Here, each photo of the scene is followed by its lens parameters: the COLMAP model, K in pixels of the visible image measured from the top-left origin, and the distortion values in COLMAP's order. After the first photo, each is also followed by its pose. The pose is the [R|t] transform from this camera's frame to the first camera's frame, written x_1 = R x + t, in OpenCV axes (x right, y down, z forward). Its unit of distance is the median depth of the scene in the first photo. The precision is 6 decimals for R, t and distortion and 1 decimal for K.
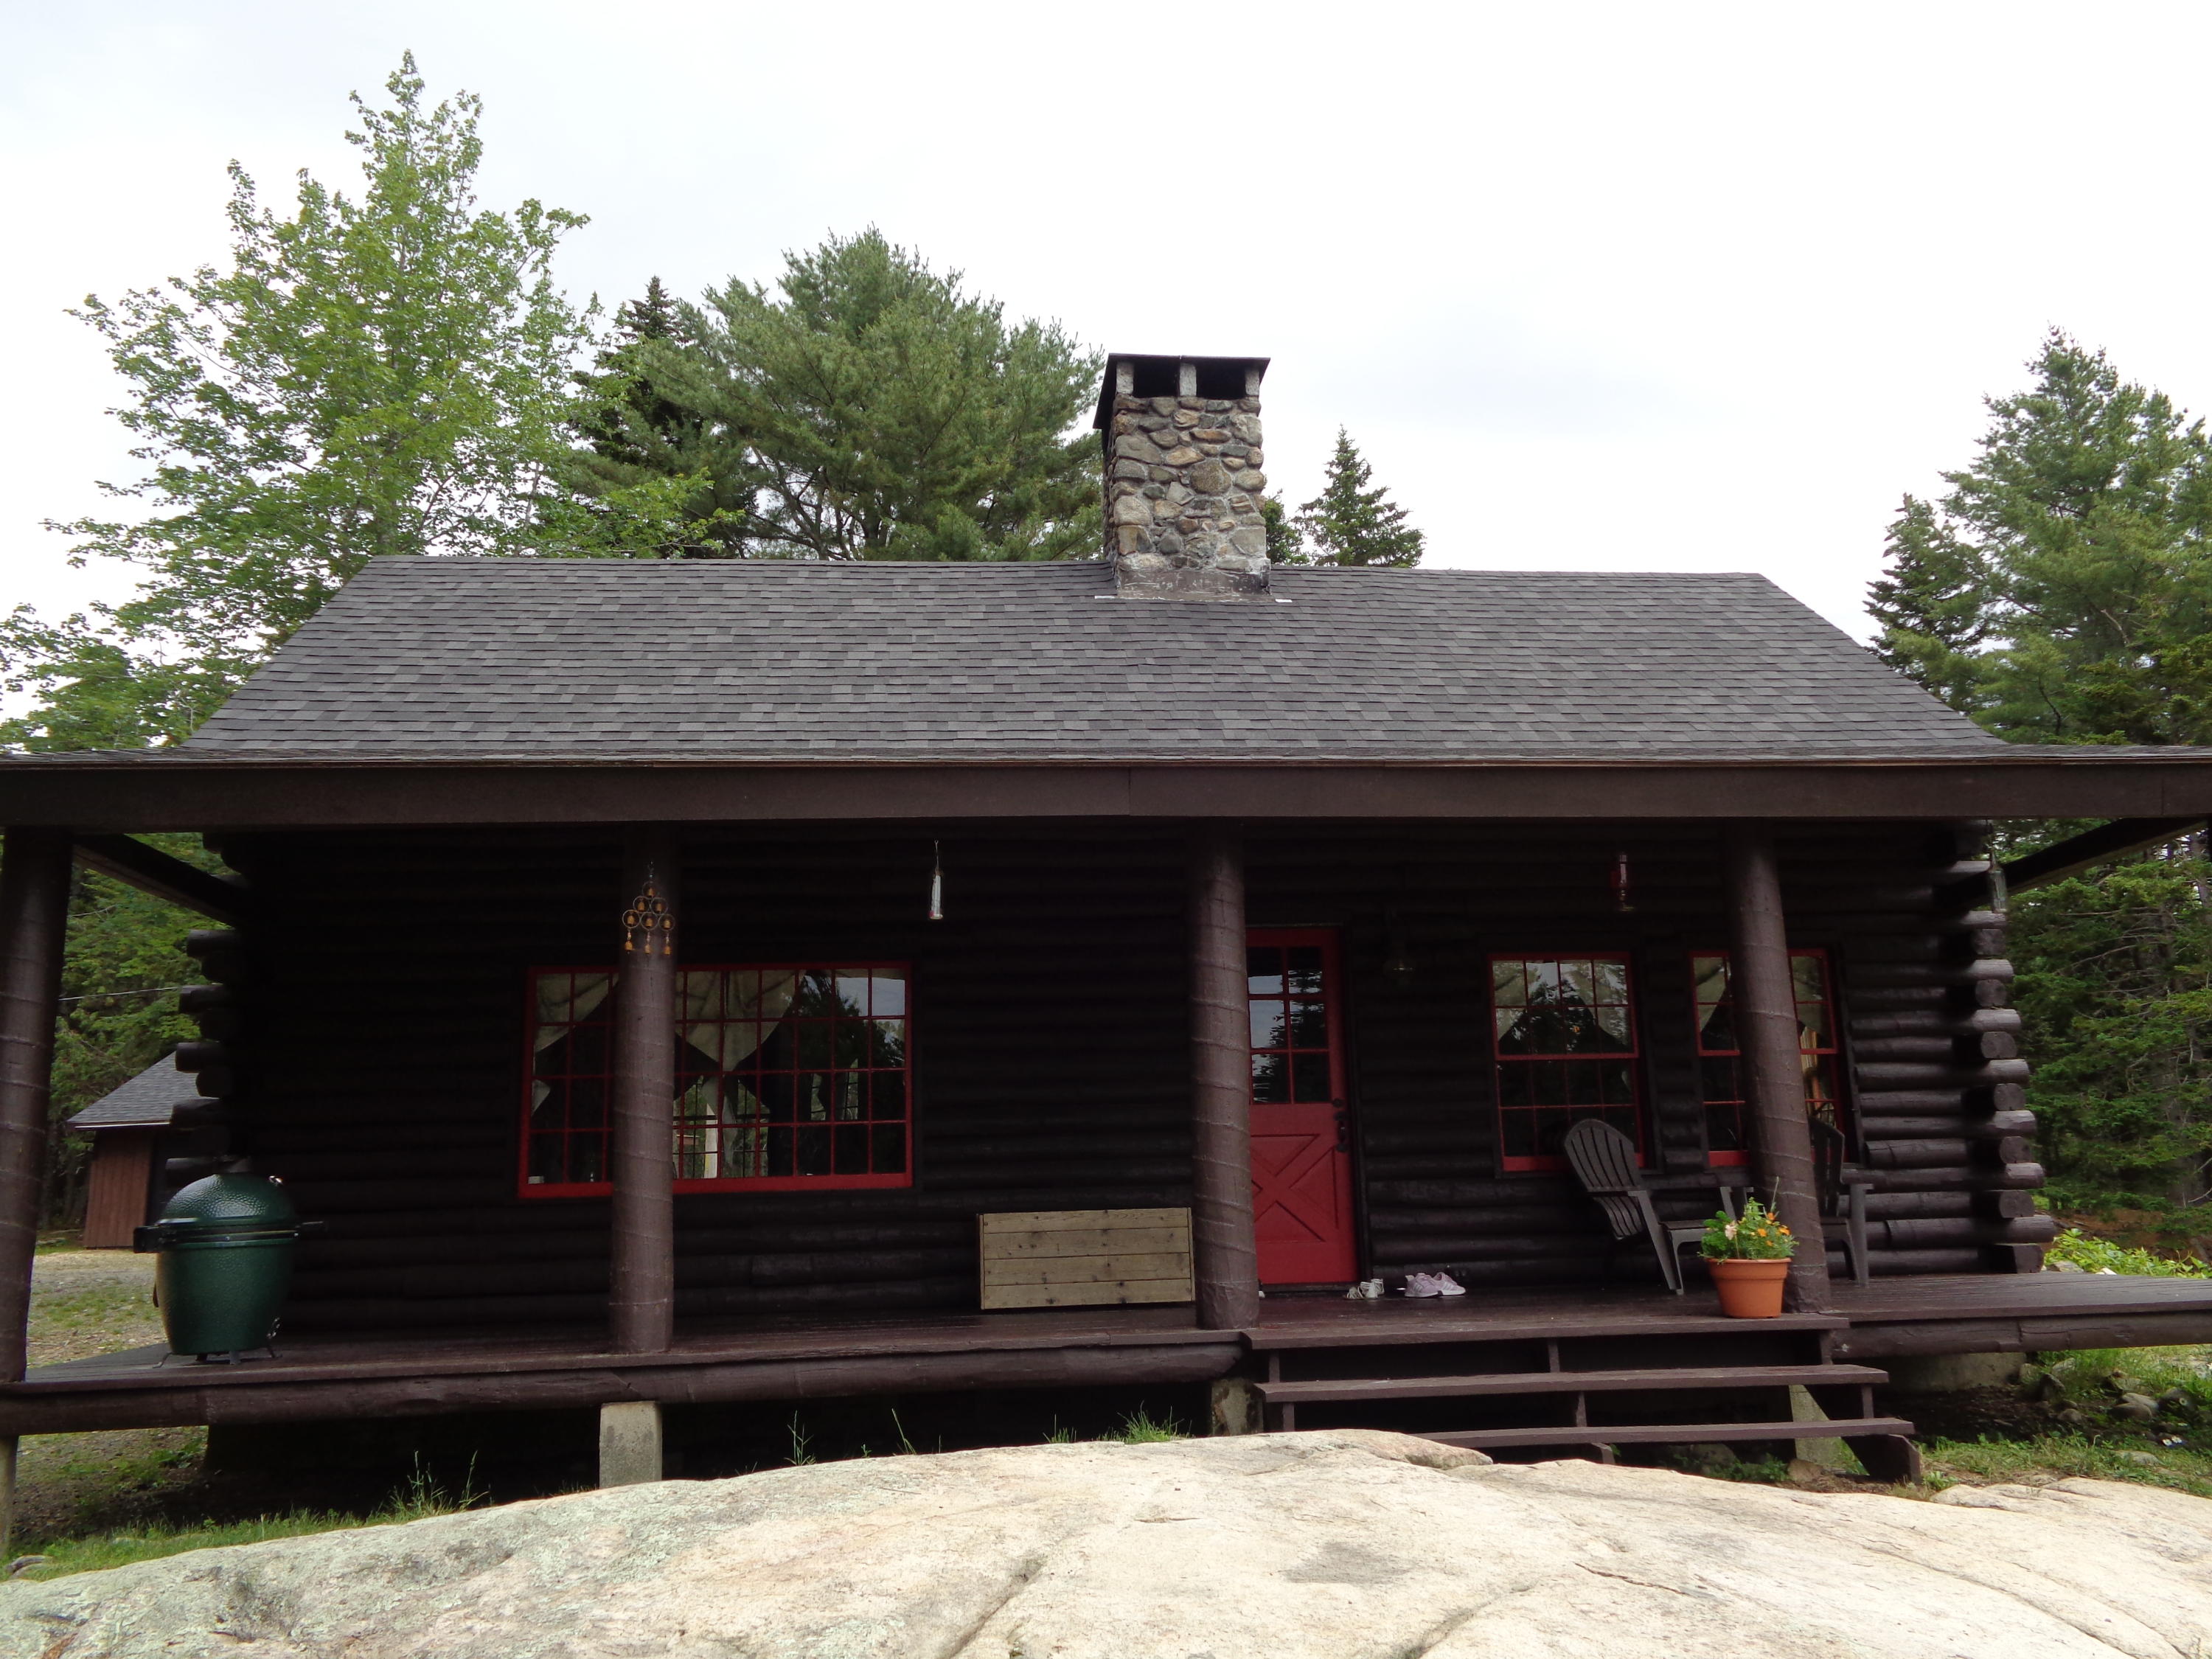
lens RADIAL K [[1692.4, 0, 1112.3], [0, 1692.4, 822.3], [0, 0, 1]] dist [0.011010, 0.007613]
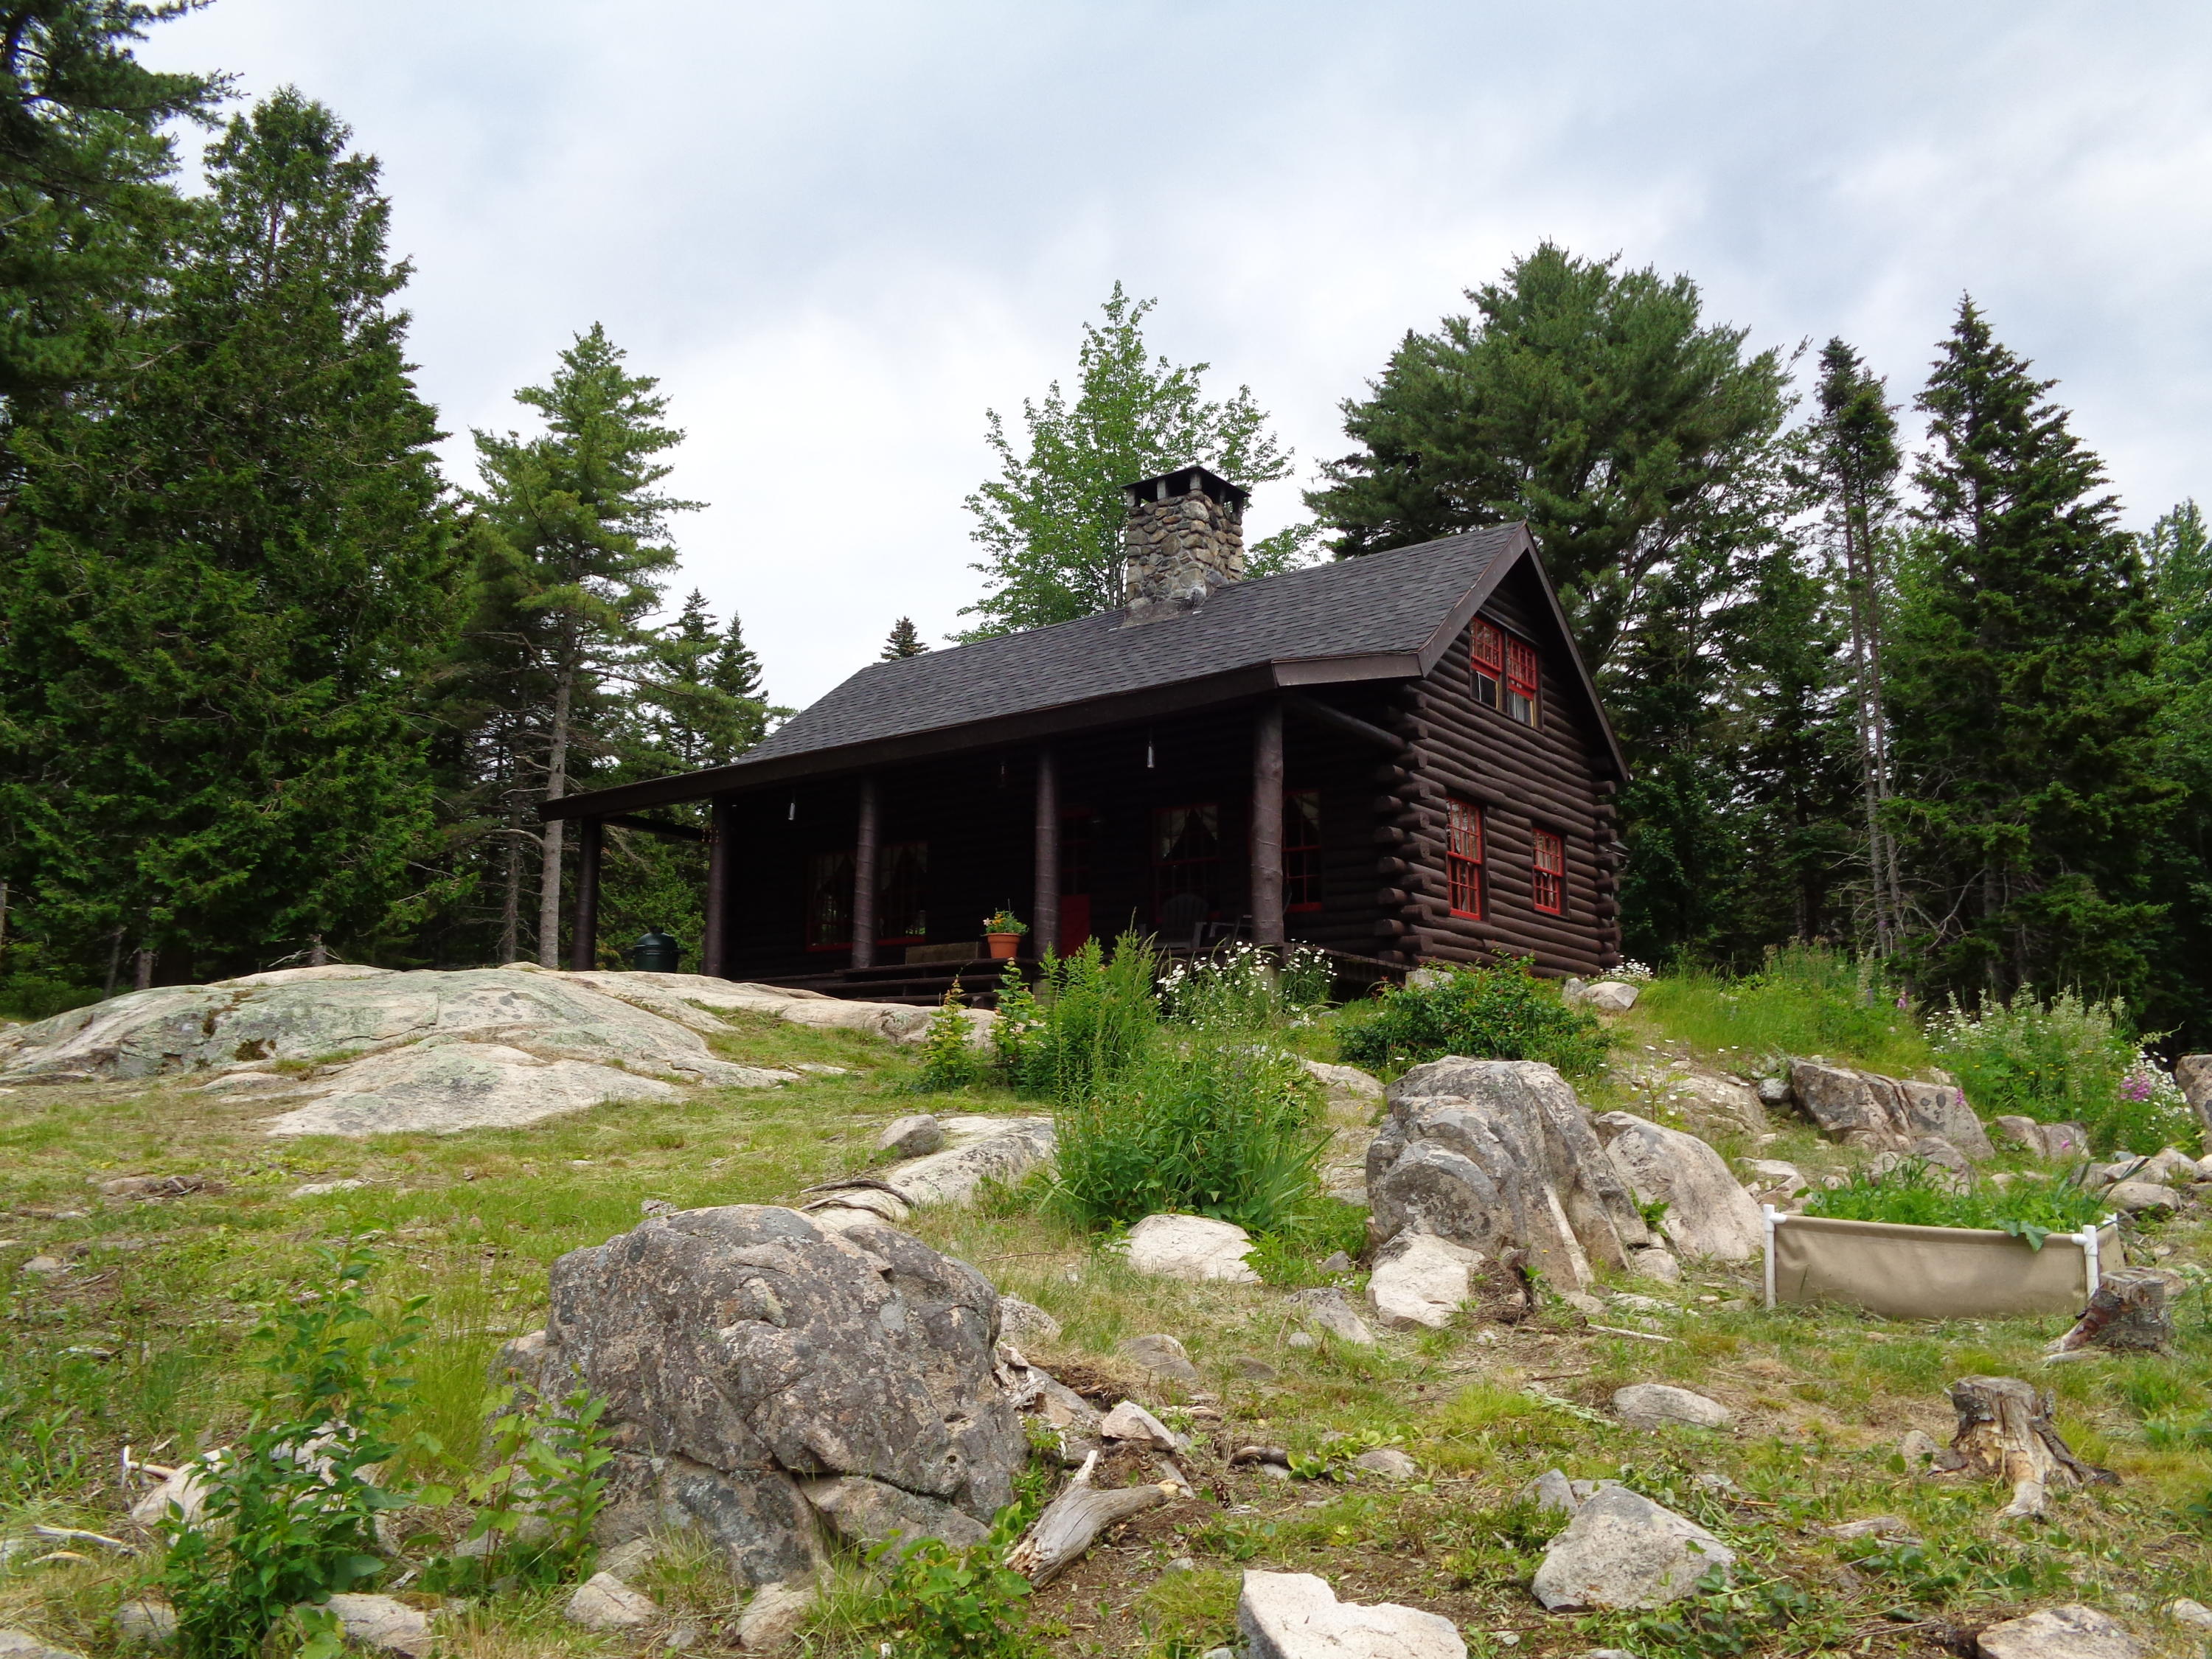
lens RADIAL K [[1666.1, 0, 1110.1], [0, 1666.1, 824.6], [0, 0, 1]] dist [0.001228, 0.011584]
pose [[0.732409, -0.089908, -0.674903, 1.119585], [0.118417, 0.992957, -0.003771, 0.075472], [0.670489, -0.077158, 0.737897, -0.304162]]
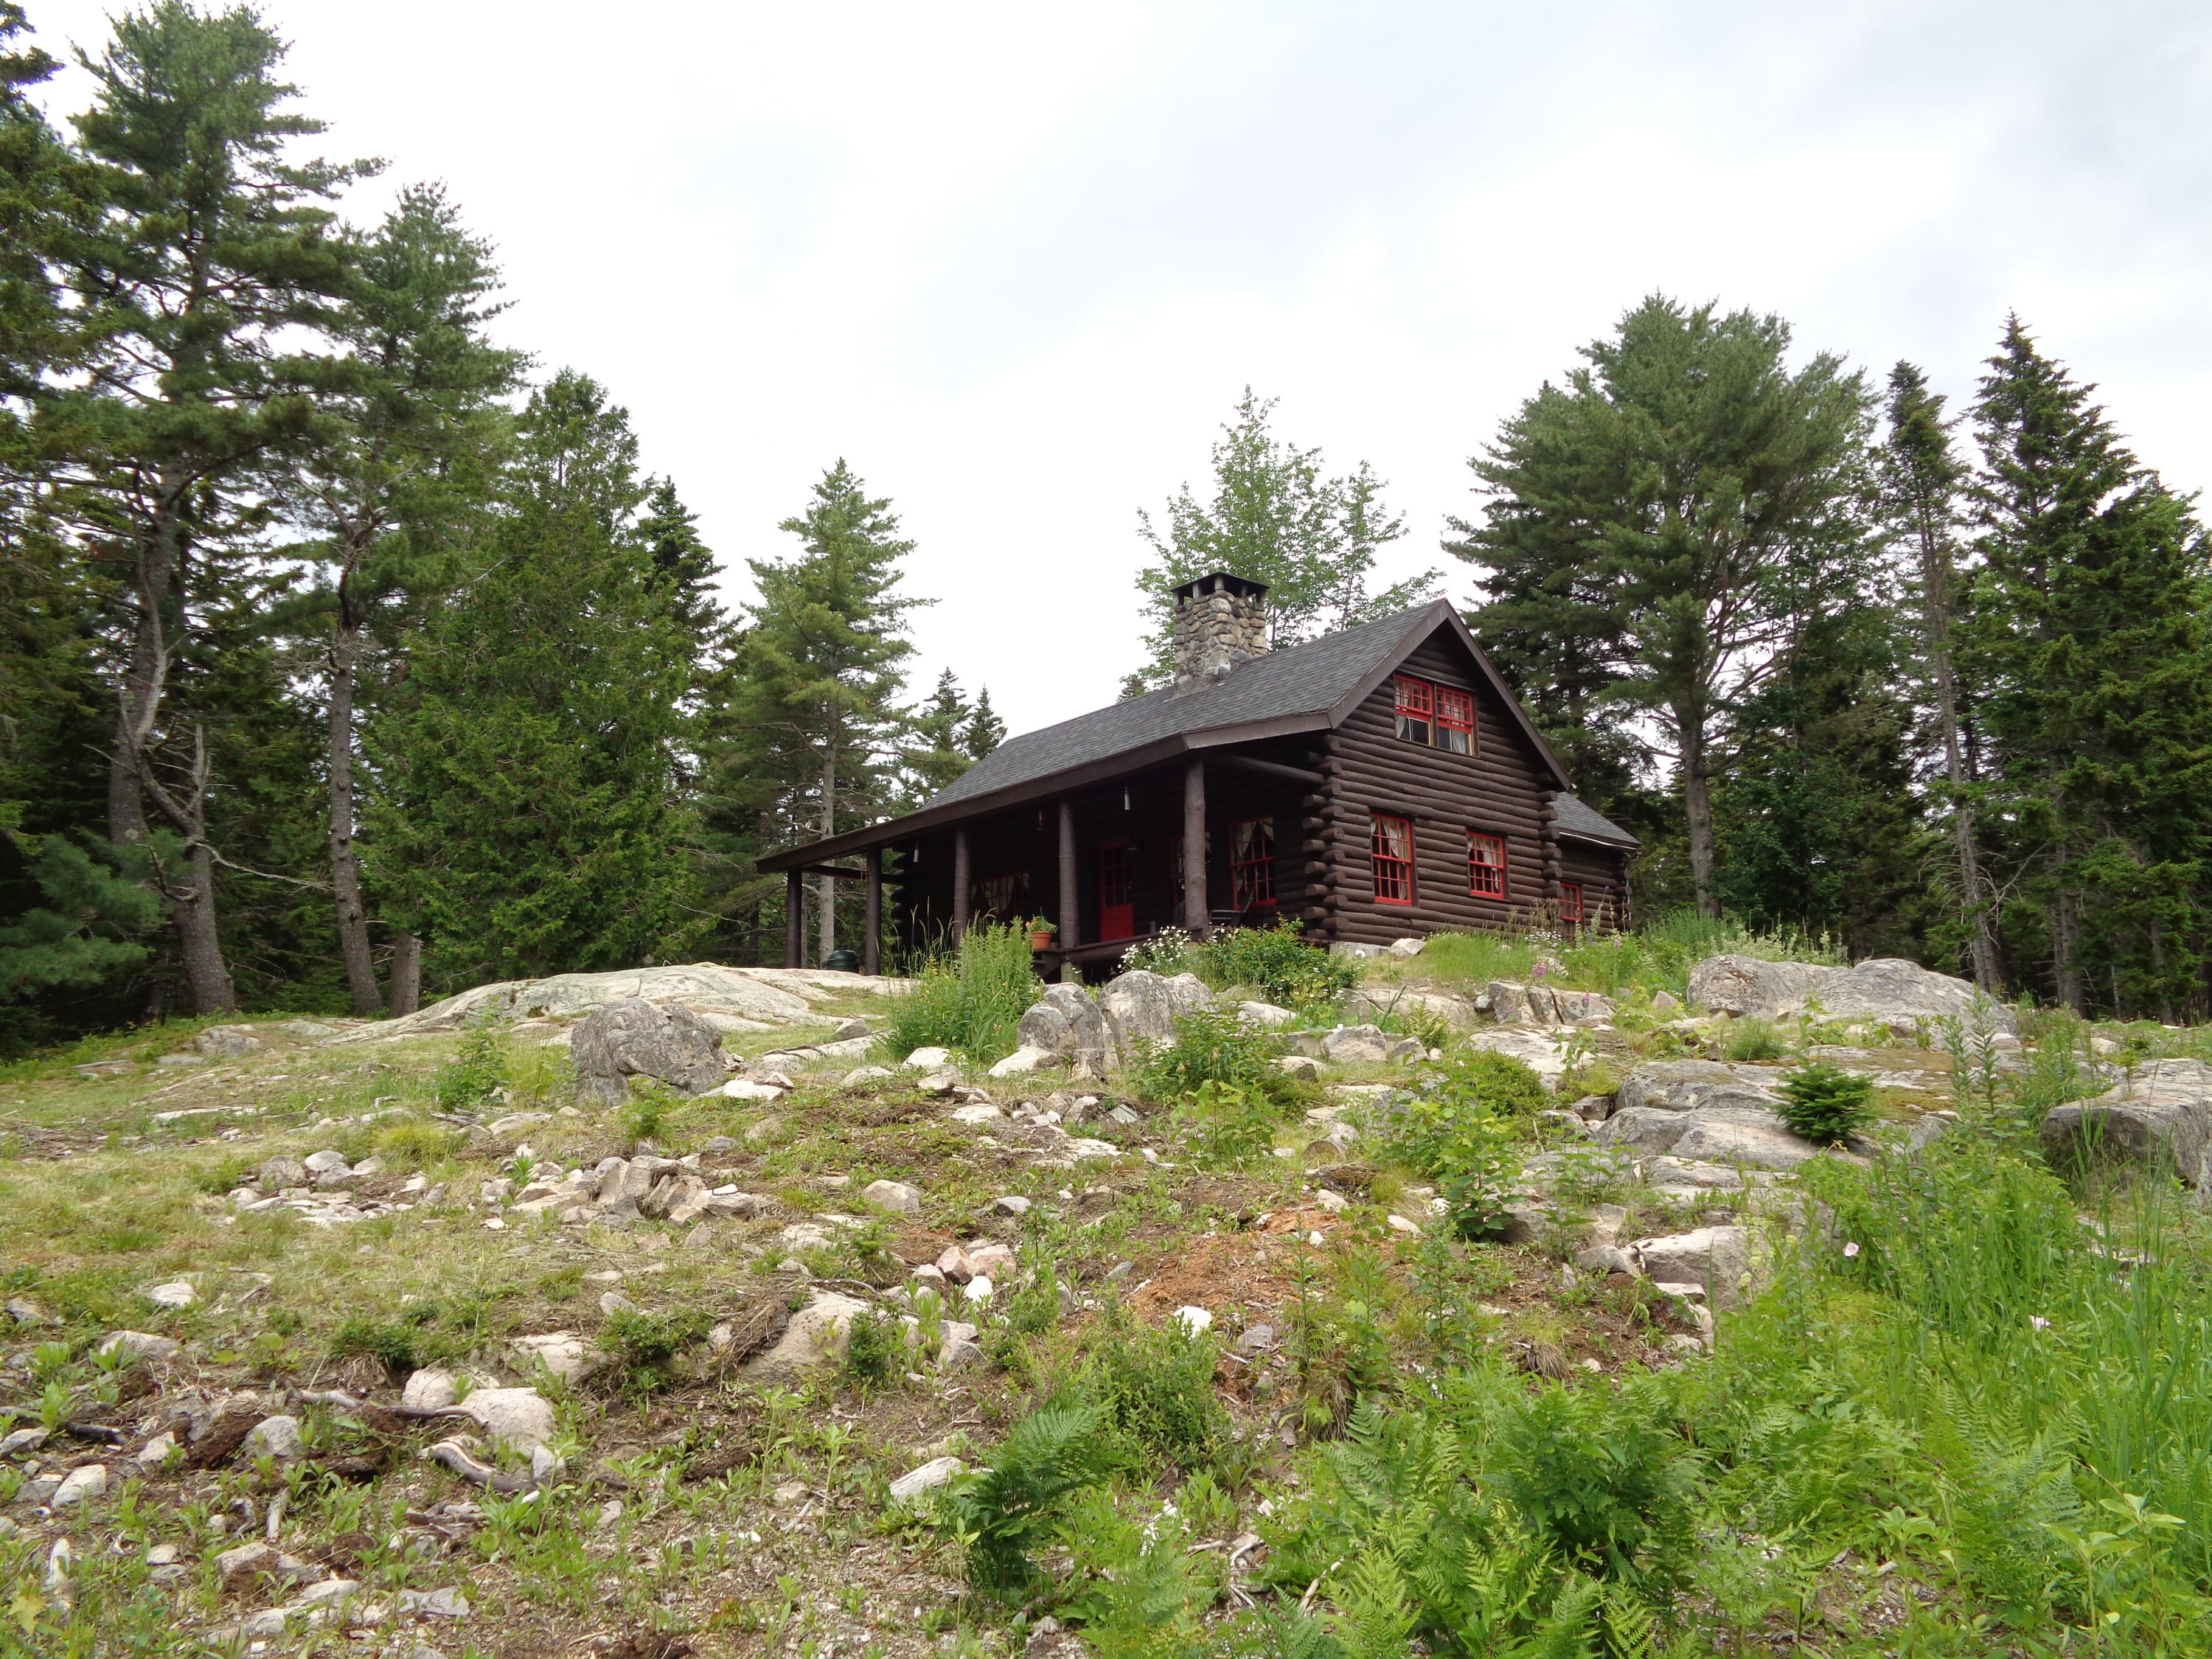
lens RADIAL K [[1664.2, 0, 1106.0], [0, 1664.2, 829.5], [0, 0, 1]] dist [0.002970, 0.003110]
pose [[0.578667, -0.144367, -0.802684, 1.698873], [0.176897, 0.982995, -0.049269, 0.134997], [0.796148, -0.113483, 0.594365, -0.432838]]
